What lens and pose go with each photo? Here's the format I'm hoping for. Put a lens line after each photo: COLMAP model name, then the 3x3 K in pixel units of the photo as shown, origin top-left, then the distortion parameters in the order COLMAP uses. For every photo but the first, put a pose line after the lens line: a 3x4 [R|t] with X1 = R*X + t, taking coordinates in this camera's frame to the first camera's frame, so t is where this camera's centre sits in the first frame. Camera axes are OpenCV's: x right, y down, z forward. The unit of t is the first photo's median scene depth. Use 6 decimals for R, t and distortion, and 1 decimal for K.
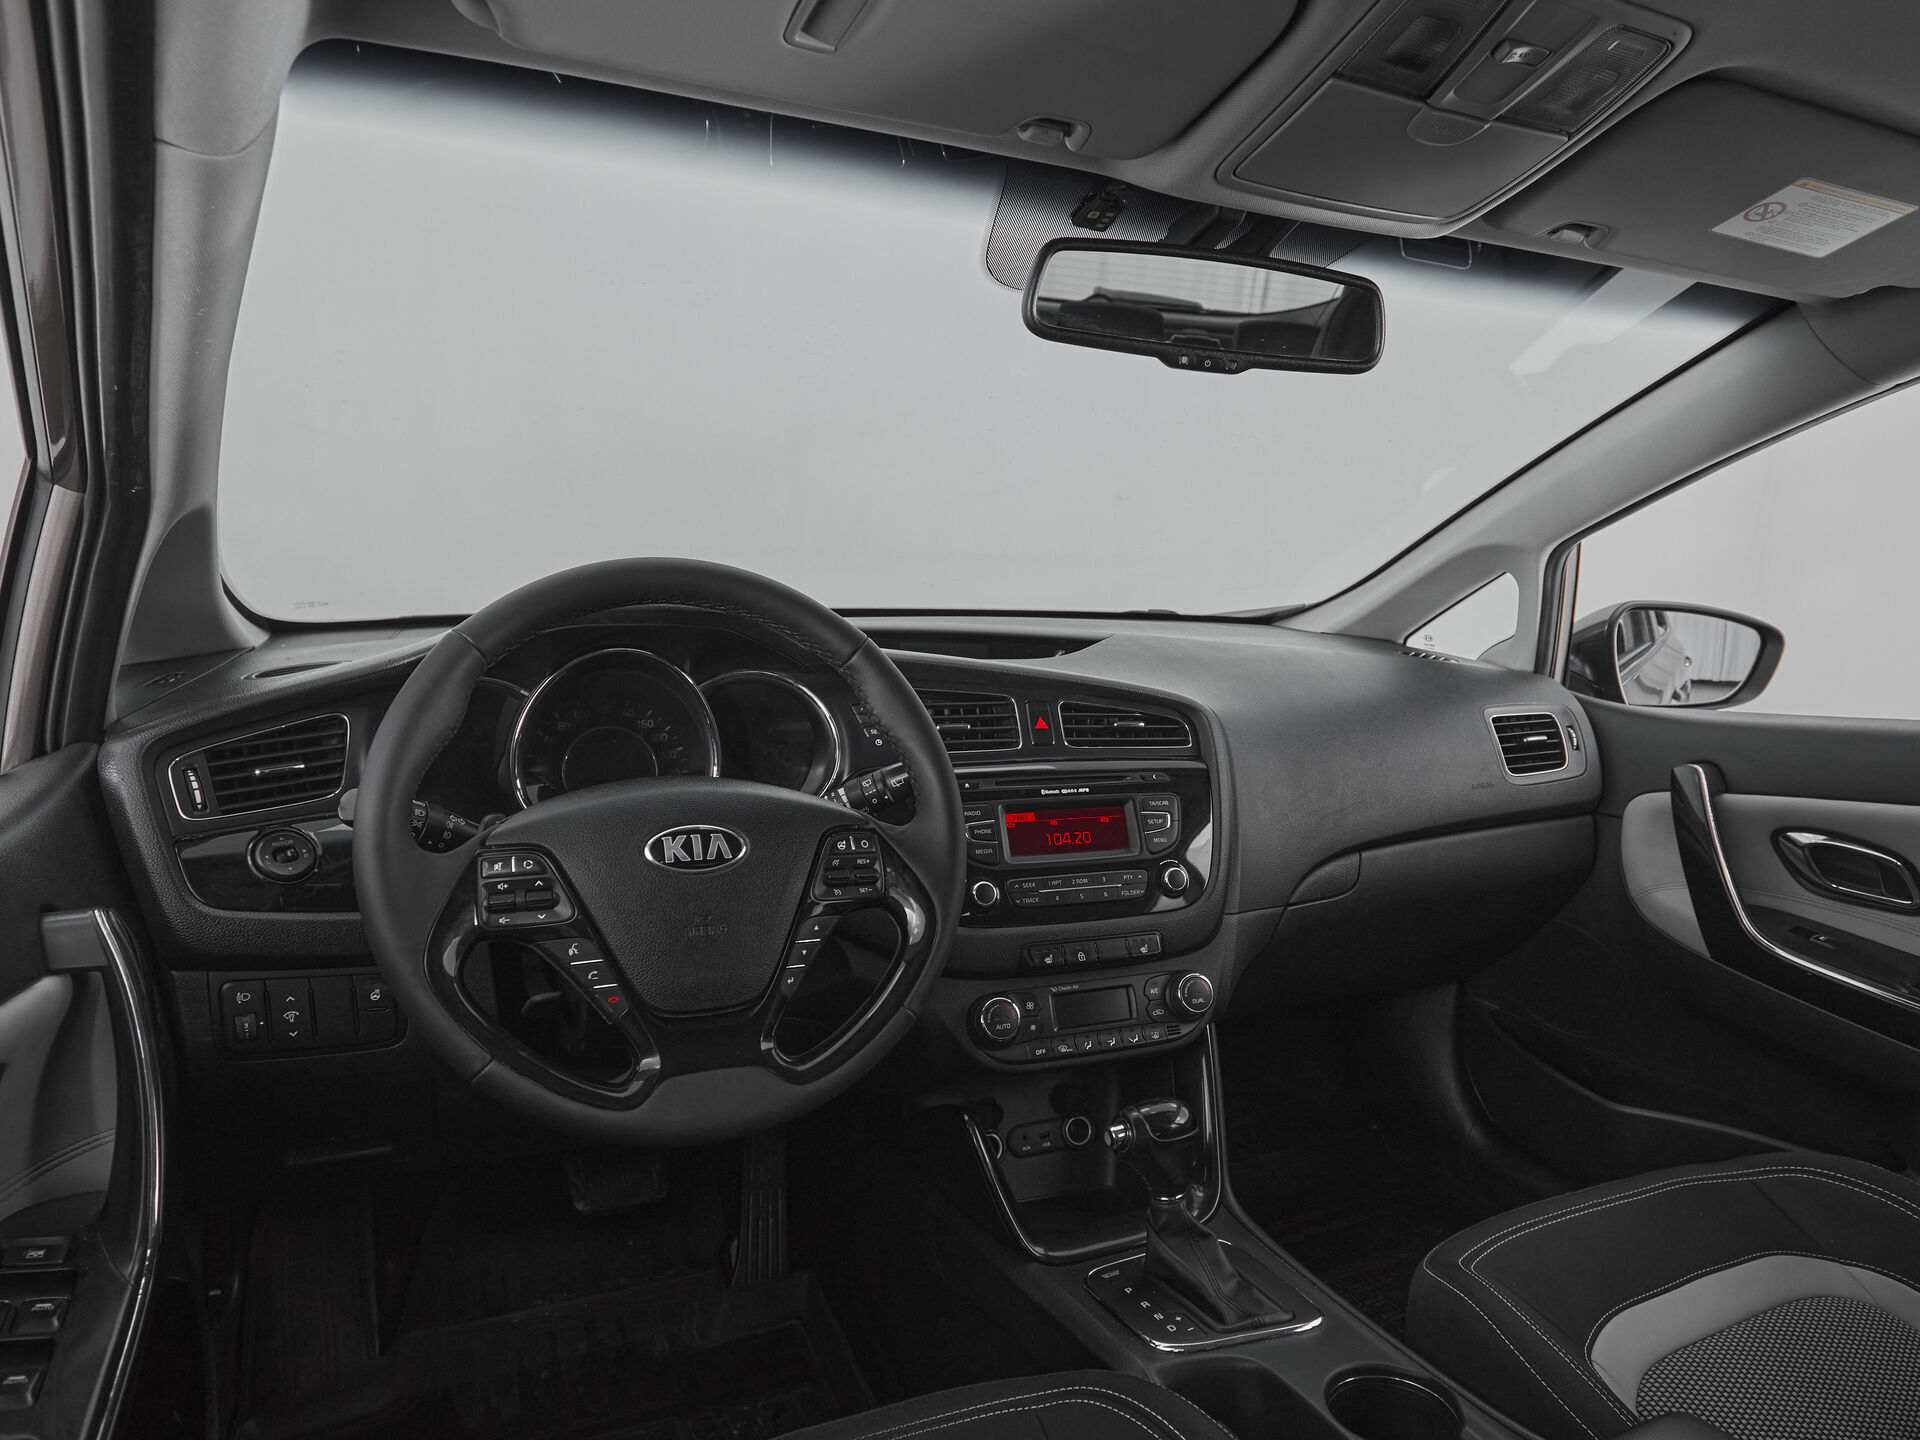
lens RADIAL K [[1282.4, 0, 1046.7], [0, 1282.4, 769.1], [0, 0, 1]] dist [-0.002831, -0.000734]
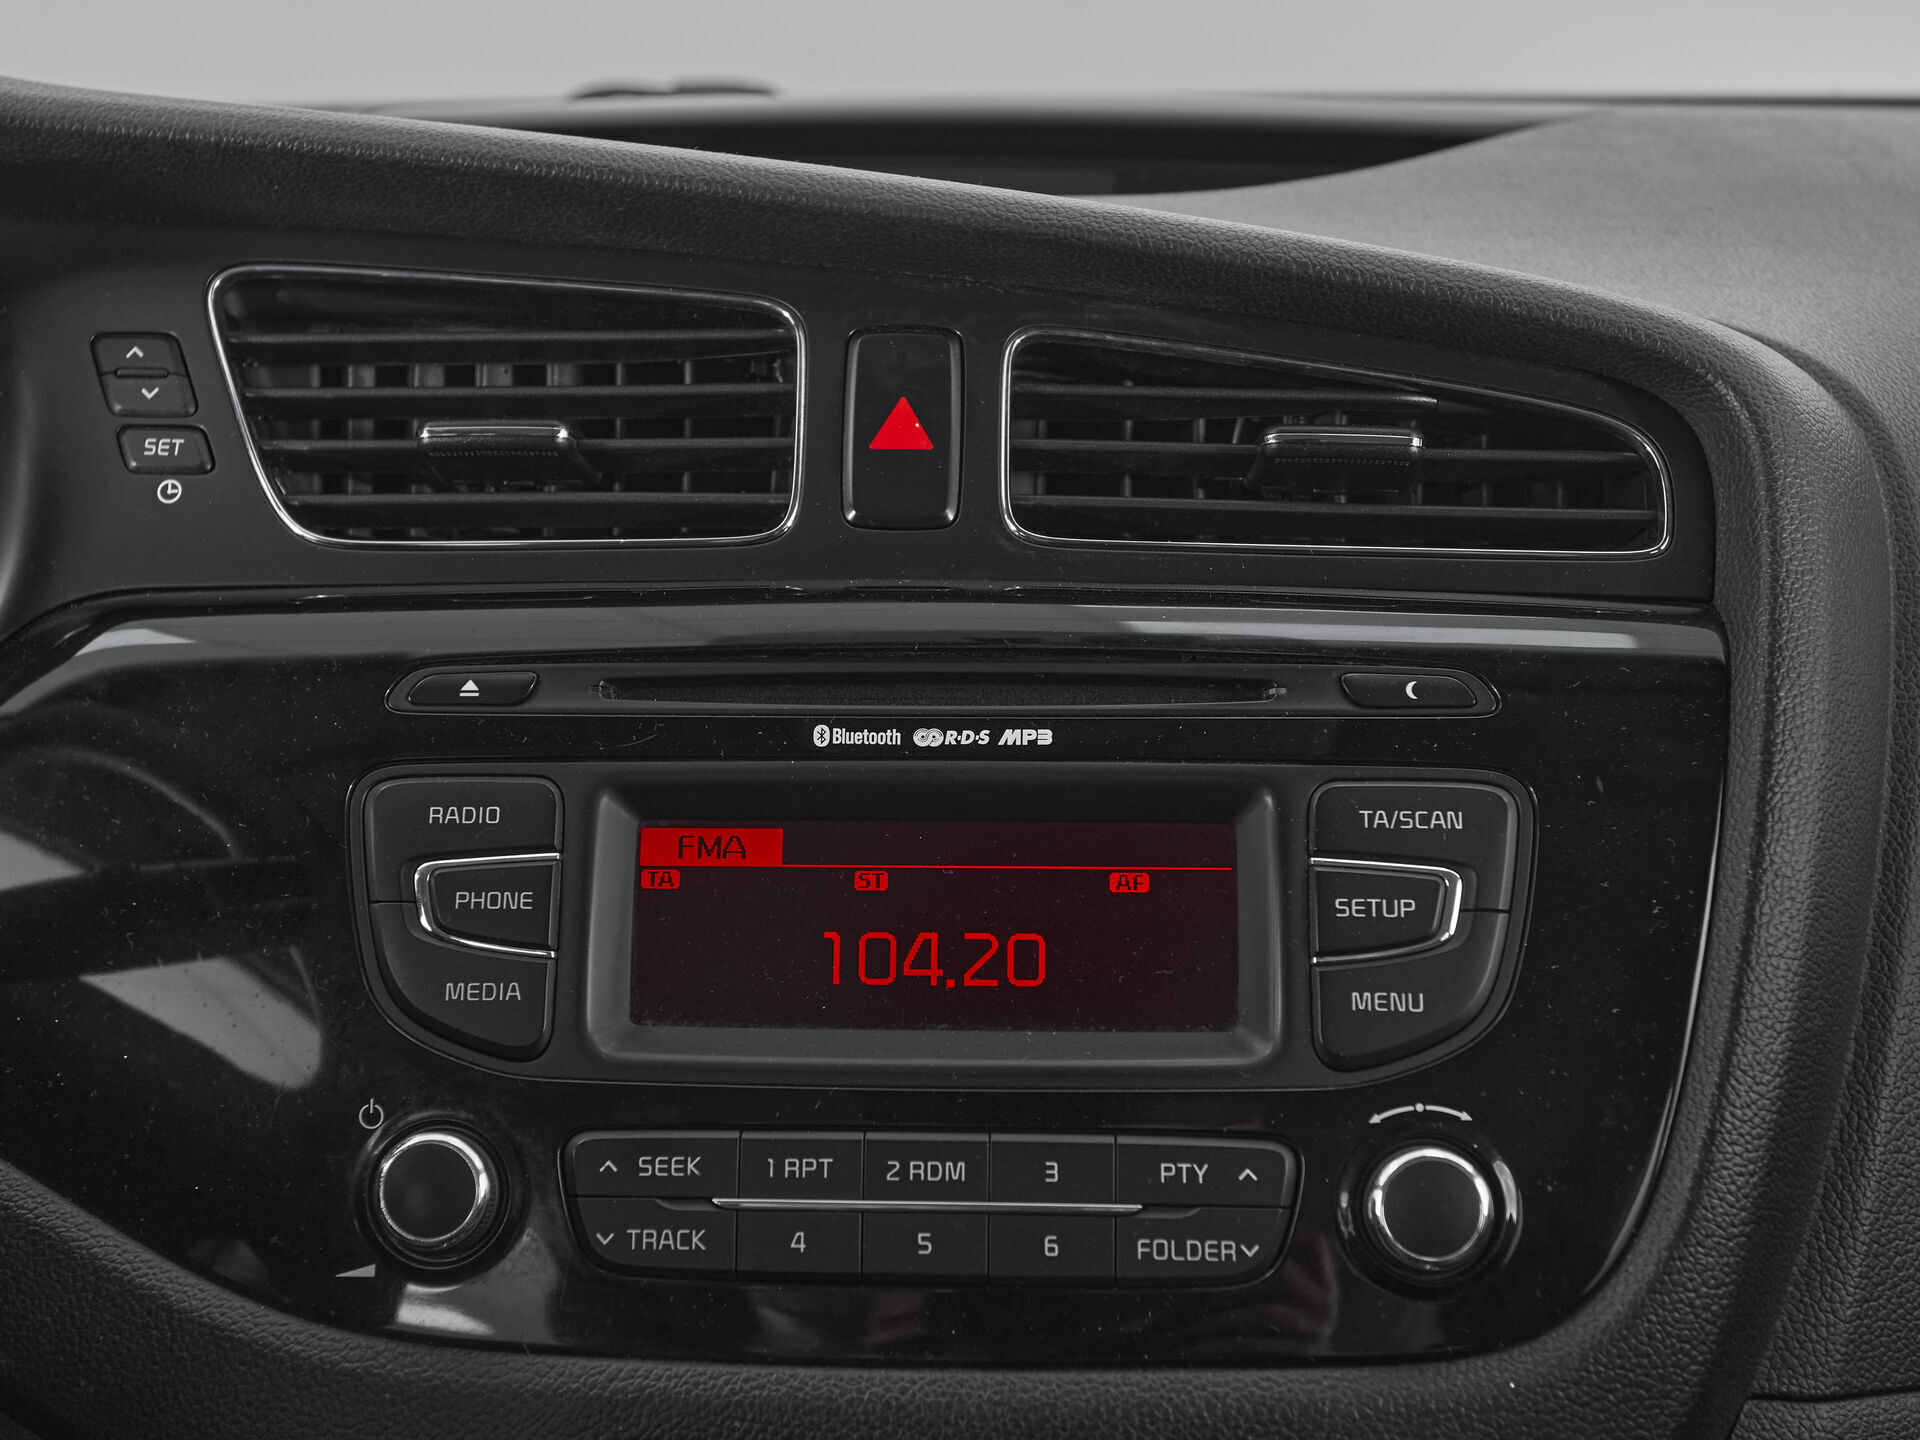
lens RADIAL K [[2805.8, 0, 878.7], [0, 2805.8, 721.7], [0, 0, 1]] dist [0.004390, -0.040278]
pose [[0.901858, 0.048829, -0.429263, 0.211360], [-0.039044, 0.998738, 0.031578, 0.000164], [0.430264, -0.011718, 0.902627, 0.583512]]
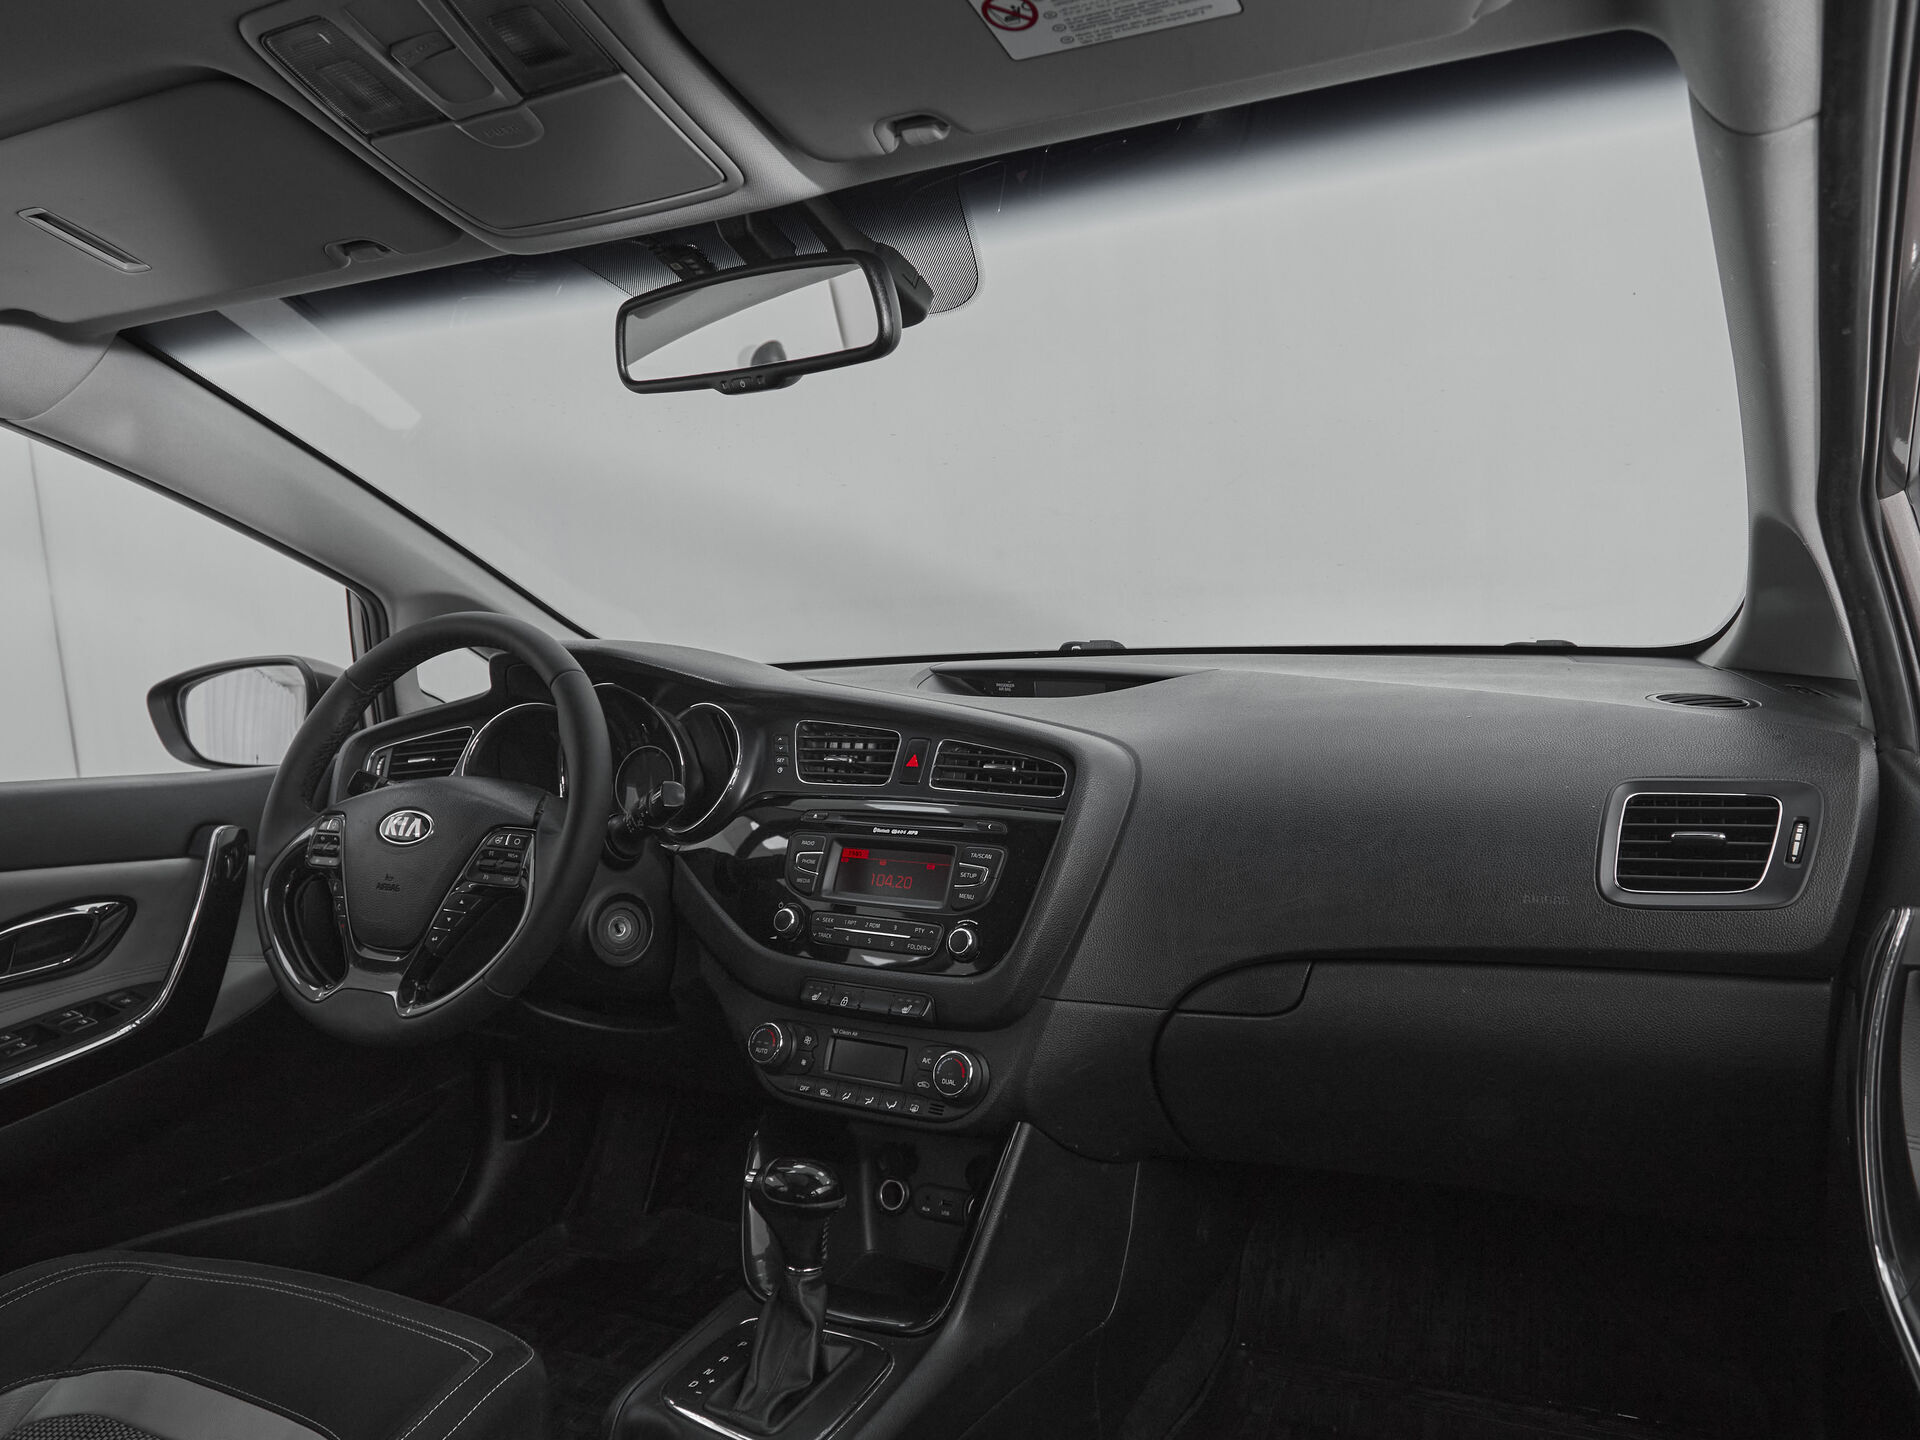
lens RADIAL K [[1321.8, 0, 984.2], [0, 1321.8, 762.9], [0, 0, 1]] dist [-0.004245, 0.000087]
pose [[0.600320, 0.042745, -0.798617, 0.854260], [-0.083293, 0.996482, -0.009276, -0.030725], [0.795411, 0.072088, 0.601768, 0.464575]]
